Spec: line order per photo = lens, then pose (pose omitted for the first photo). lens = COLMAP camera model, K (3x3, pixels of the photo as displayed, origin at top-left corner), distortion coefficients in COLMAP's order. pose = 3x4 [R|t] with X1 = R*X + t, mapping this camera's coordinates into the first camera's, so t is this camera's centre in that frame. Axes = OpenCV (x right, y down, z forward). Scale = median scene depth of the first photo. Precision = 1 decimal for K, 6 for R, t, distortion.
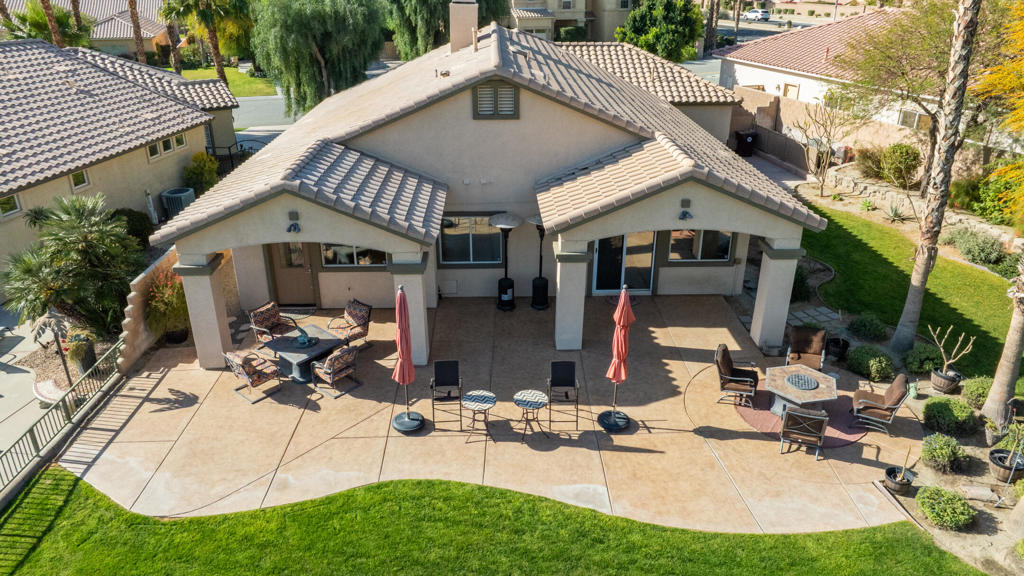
lens RADIAL K [[721.6, 0, 512.0], [0, 721.6, 288.0], [0, 0, 1]] dist [-0.043569, 0.053598]
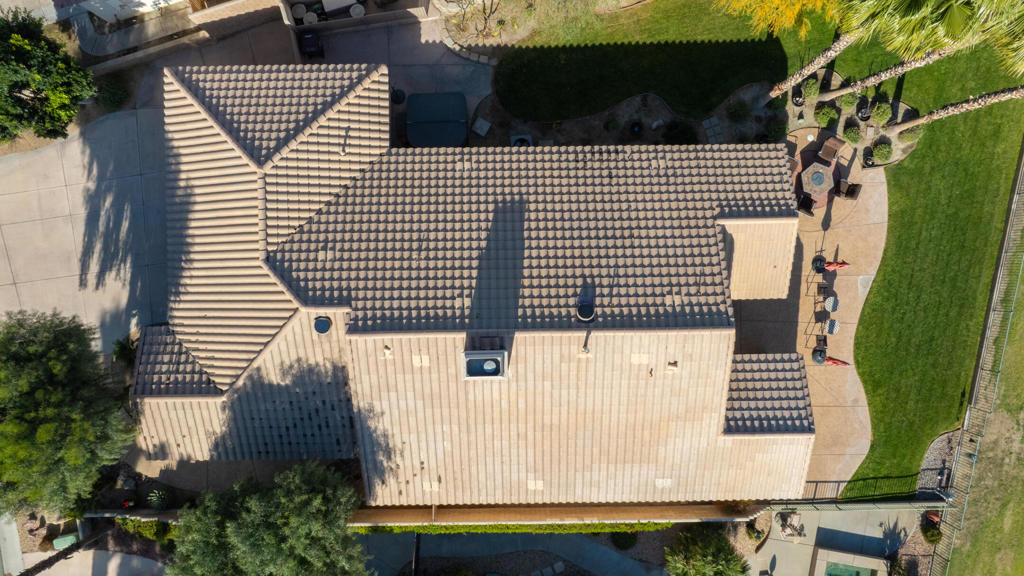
lens RADIAL K [[741.4, 0, 512.0], [0, 741.4, 288.0], [0, 0, 1]] dist [-0.018044, 0.000844]
pose [[0.016044, -0.999483, -0.027854, 0.106782], [0.404110, -0.018999, 0.914513, -2.038050], [-0.914570, -0.025928, 0.403597, 0.829680]]
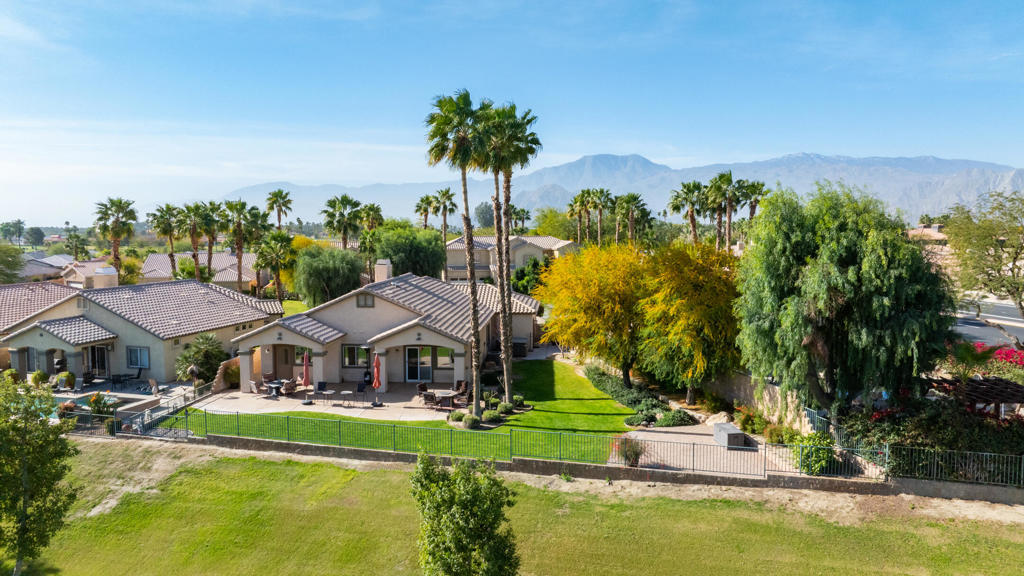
lens RADIAL K [[719.9, 0, 512.0], [0, 719.9, 288.0], [0, 0, 1]] dist [-0.019053, -0.004038]
pose [[0.995152, 0.009308, -0.097903, 0.828221], [-0.041105, 0.943749, -0.328099, 0.579342], [0.089342, 0.330533, 0.939556, -1.550555]]
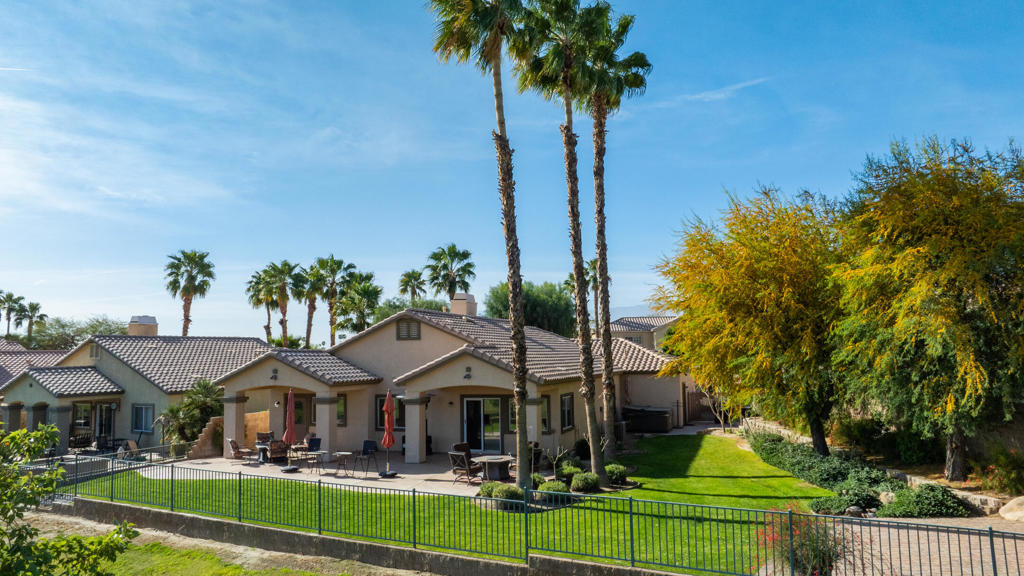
lens RADIAL K [[741.4, 0, 512.0], [0, 741.4, 288.0], [0, 0, 1]] dist [-0.018044, 0.000844]
pose [[0.936009, -0.046328, -0.348915, 0.942579], [-0.128989, 0.877186, -0.462501, 0.510501], [0.327490, 0.477911, 0.815078, -0.516329]]
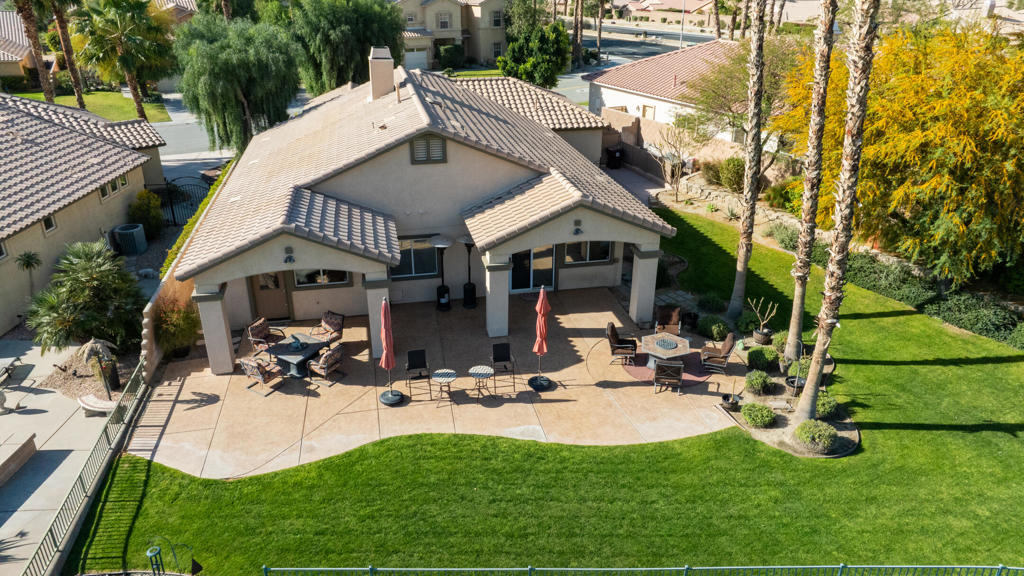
lens RADIAL K [[721.6, 0, 512.0], [0, 721.6, 288.0], [0, 0, 1]] dist [-0.043569, 0.053598]
pose [[0.984512, -0.070425, 0.160553, -0.107653], [0.070276, 0.997506, 0.006610, -0.010737], [-0.160618, 0.004776, 0.987005, -0.326358]]
